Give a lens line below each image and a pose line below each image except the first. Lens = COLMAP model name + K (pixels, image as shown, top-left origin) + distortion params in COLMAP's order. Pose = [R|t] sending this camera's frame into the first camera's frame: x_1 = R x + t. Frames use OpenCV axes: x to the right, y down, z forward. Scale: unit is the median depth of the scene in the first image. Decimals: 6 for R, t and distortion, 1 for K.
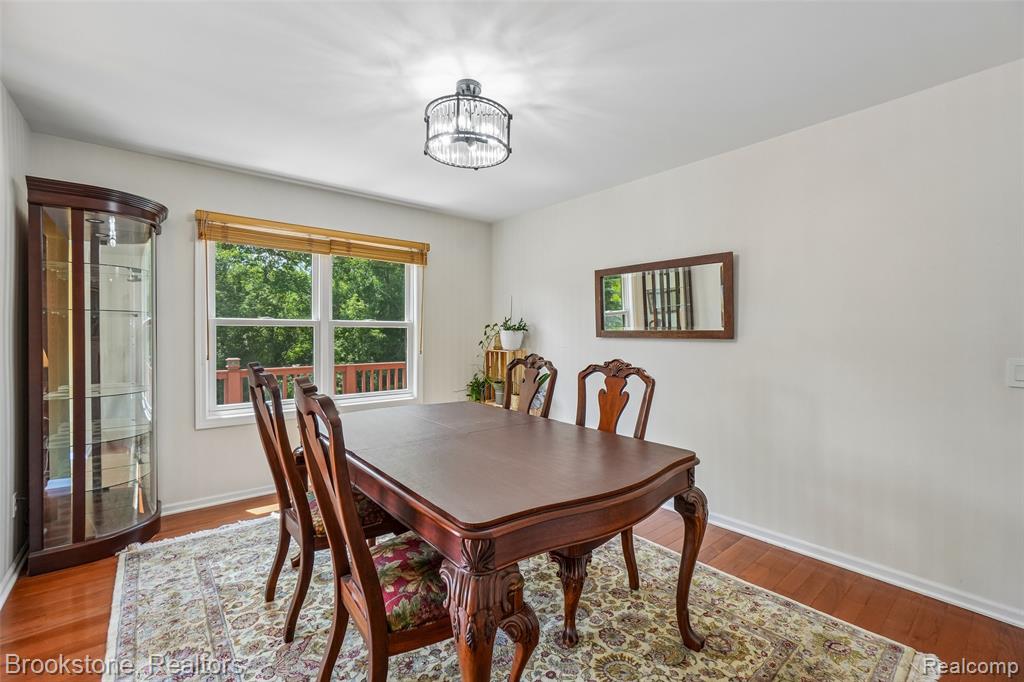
lens RADIAL K [[444.2, 0, 514.8], [0, 444.2, 332.9], [0, 0, 1]] dist [-0.007981, 0.001739]
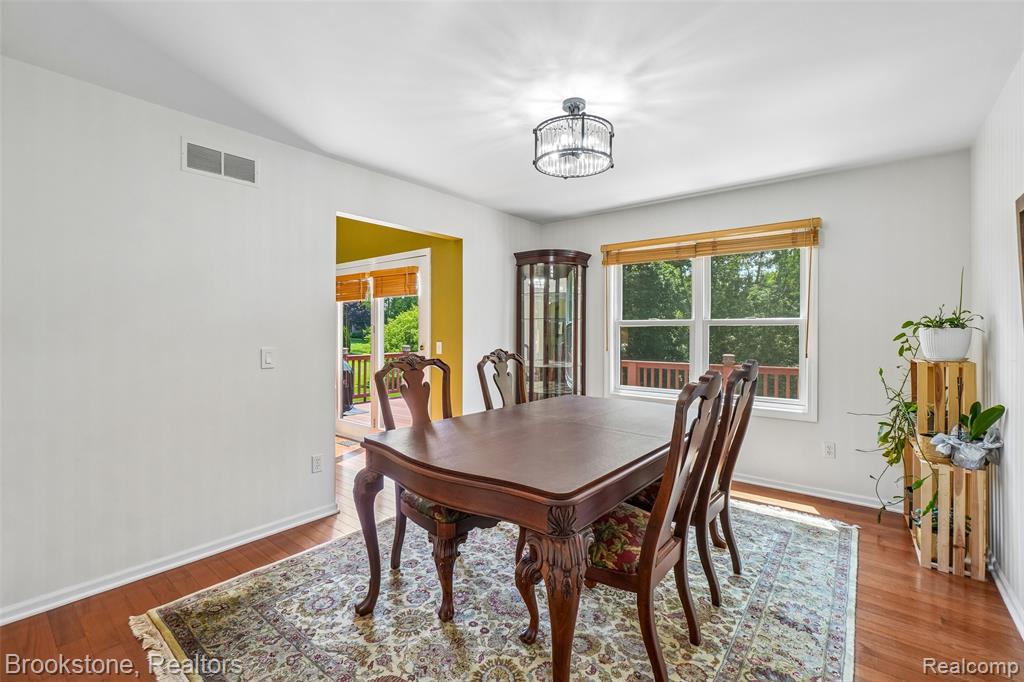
lens RADIAL K [[444.2, 0, 514.5], [0, 444.2, 336.5], [0, 0, 1]] dist [-0.007981, 0.001739]
pose [[0.192841, 0.016814, -0.981086, 0.590129], [0.000519, 0.999851, 0.017237, -0.008303], [0.981230, -0.003833, 0.192803, 0.413743]]
